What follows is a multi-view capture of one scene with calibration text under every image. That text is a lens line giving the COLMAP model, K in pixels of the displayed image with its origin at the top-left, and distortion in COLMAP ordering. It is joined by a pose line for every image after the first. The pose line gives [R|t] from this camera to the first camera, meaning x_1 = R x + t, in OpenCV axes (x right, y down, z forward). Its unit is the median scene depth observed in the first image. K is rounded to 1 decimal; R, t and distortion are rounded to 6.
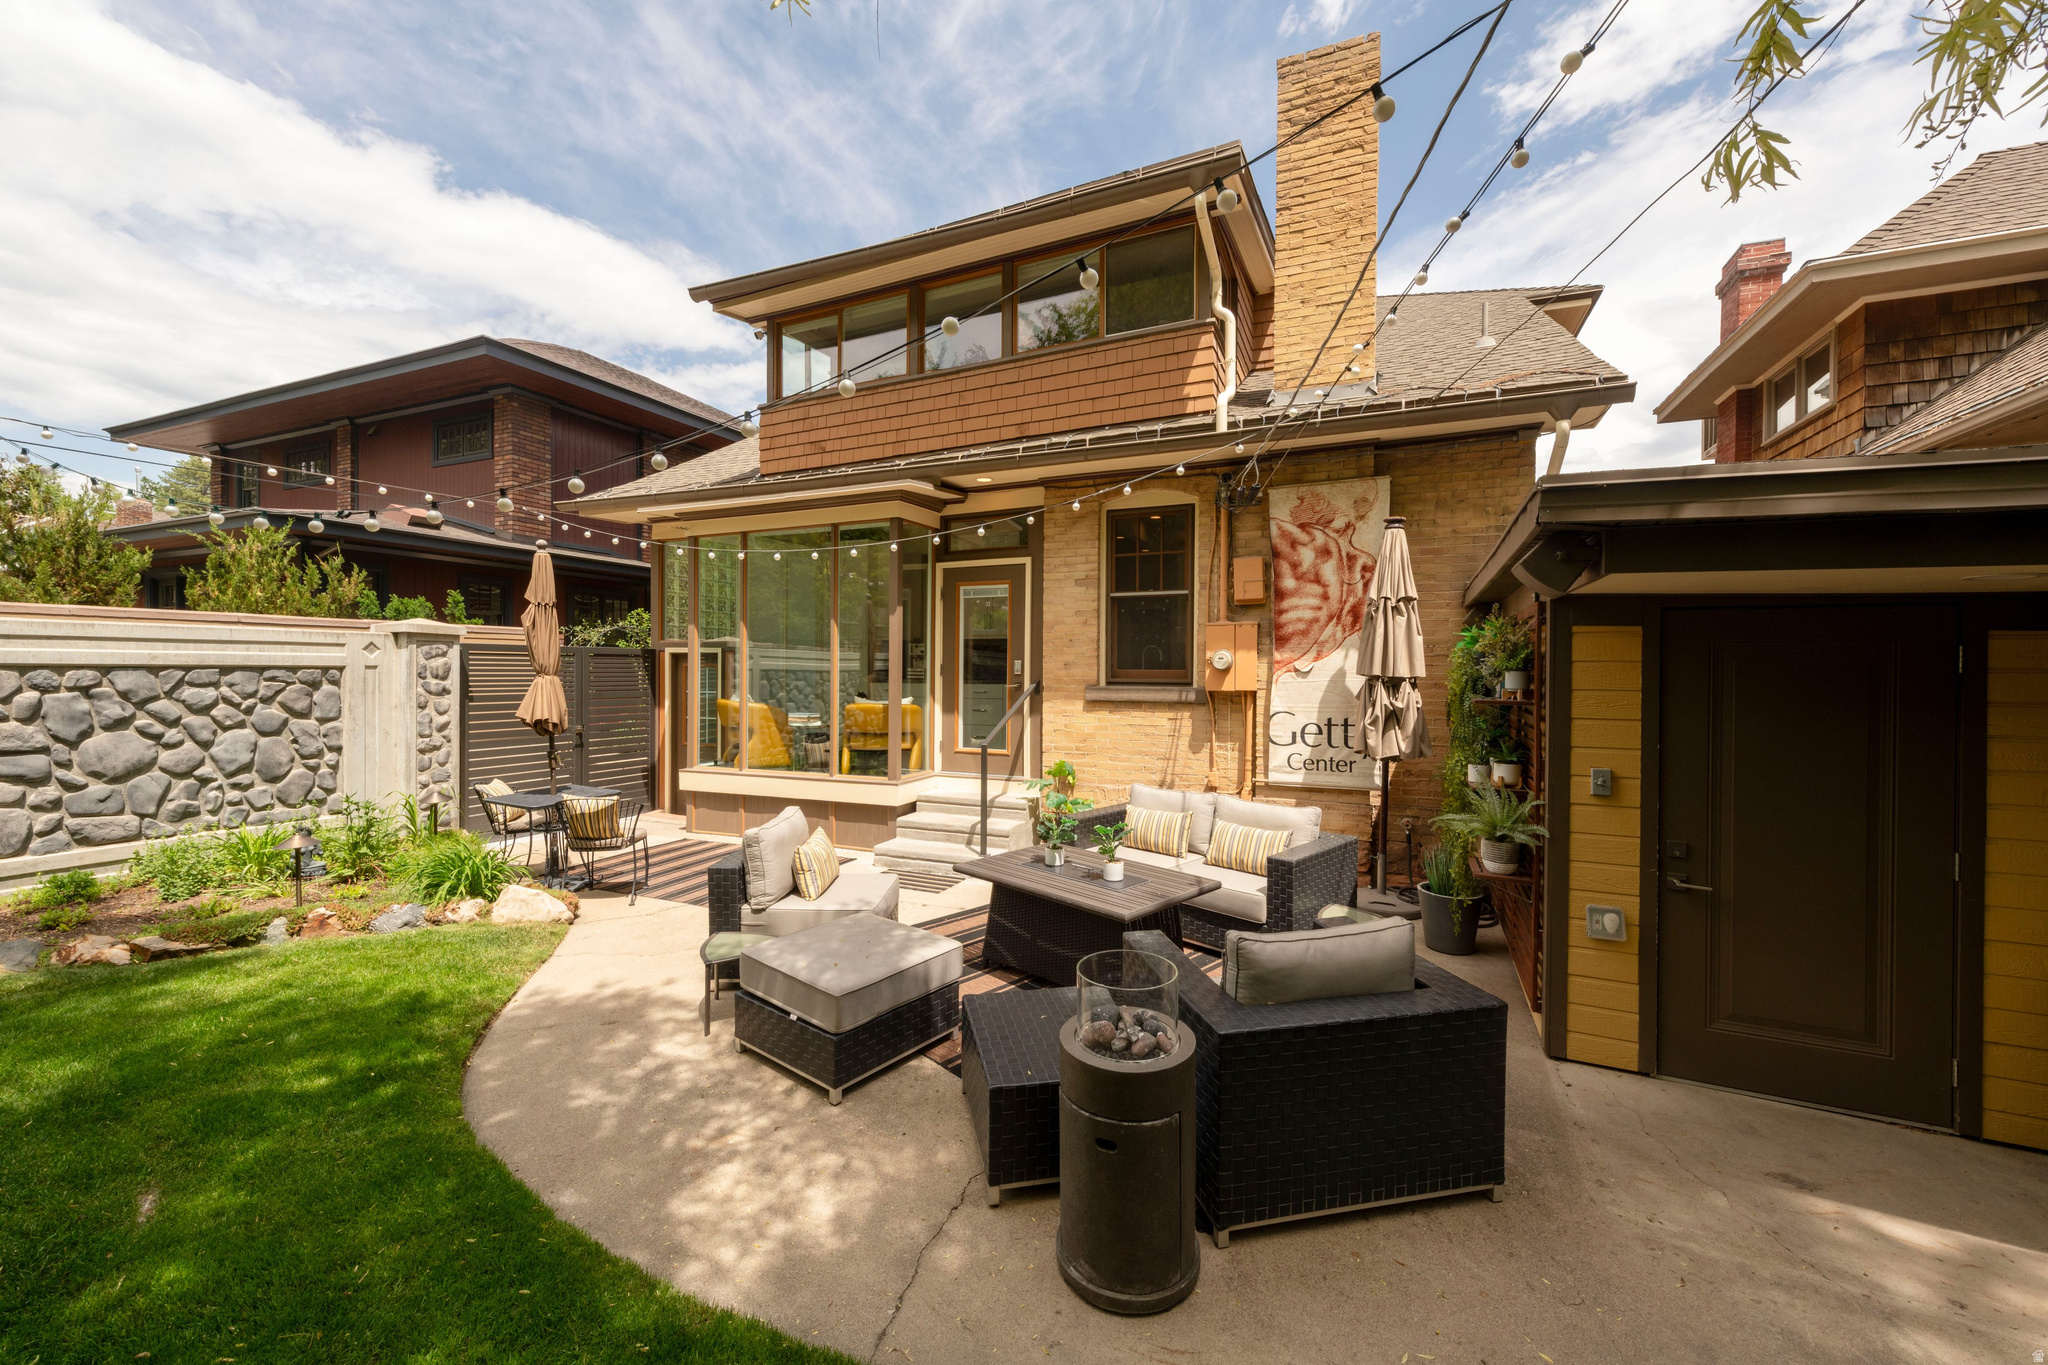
lens RADIAL K [[790.7, 0, 1024.0], [0, 790.7, 682.5], [0, 0, 1]] dist [0.008950, -0.000079]
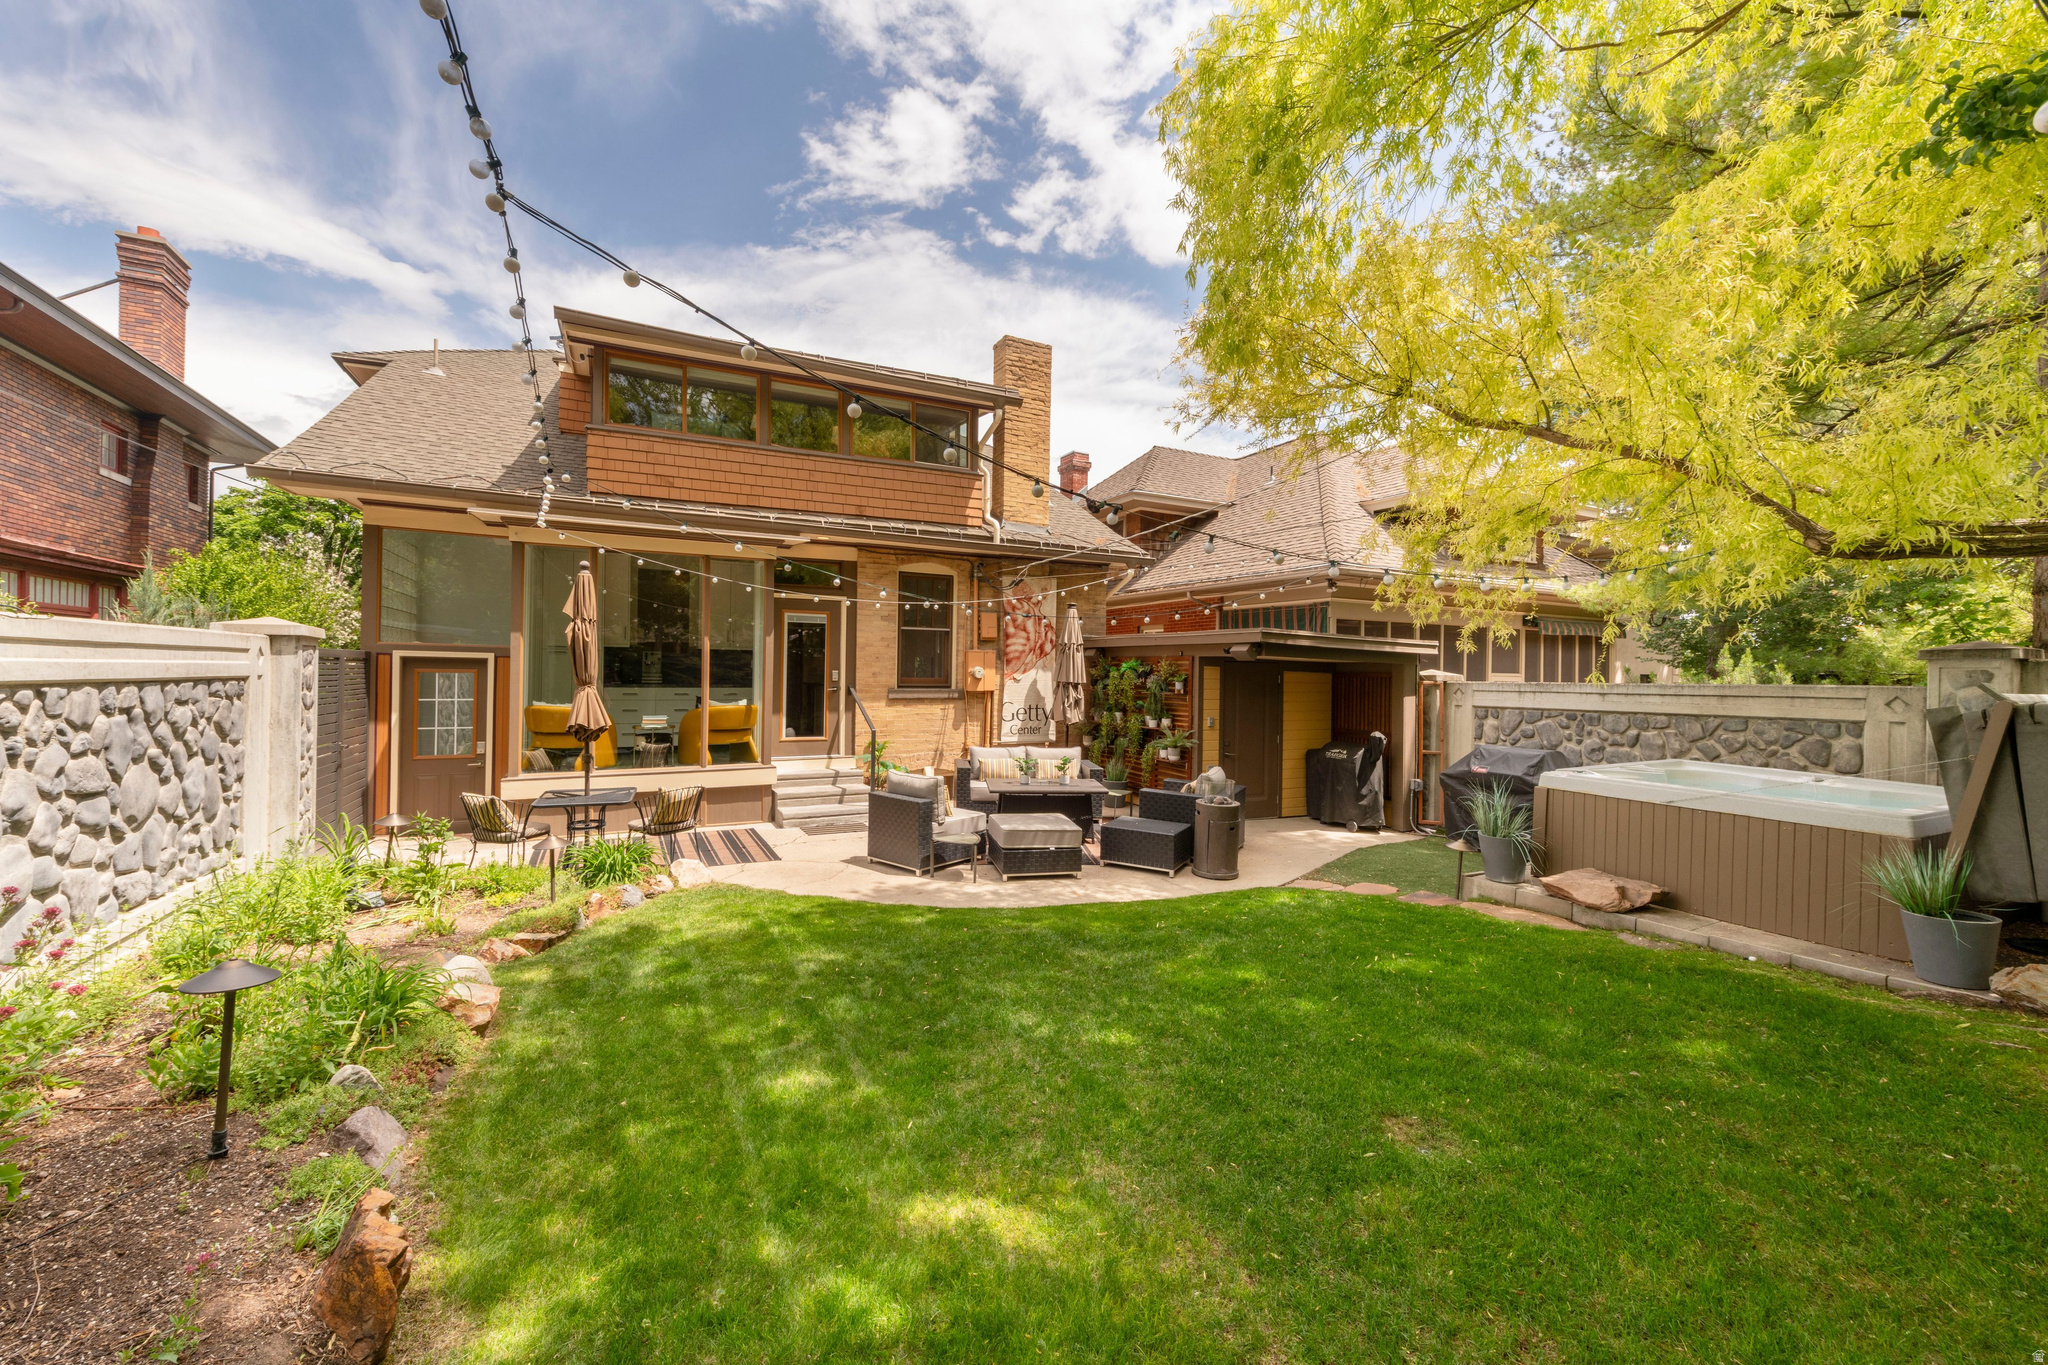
lens RADIAL K [[811.3, 0, 1019.9], [0, 811.3, 664.7], [0, 0, 1]] dist [-0.000329, -0.000084]
pose [[0.622895, 0.010678, 0.782232, -1.054546], [0.001292, 0.999891, -0.014678, -0.019797], [-0.782304, 0.010154, 0.622814, -0.148180]]
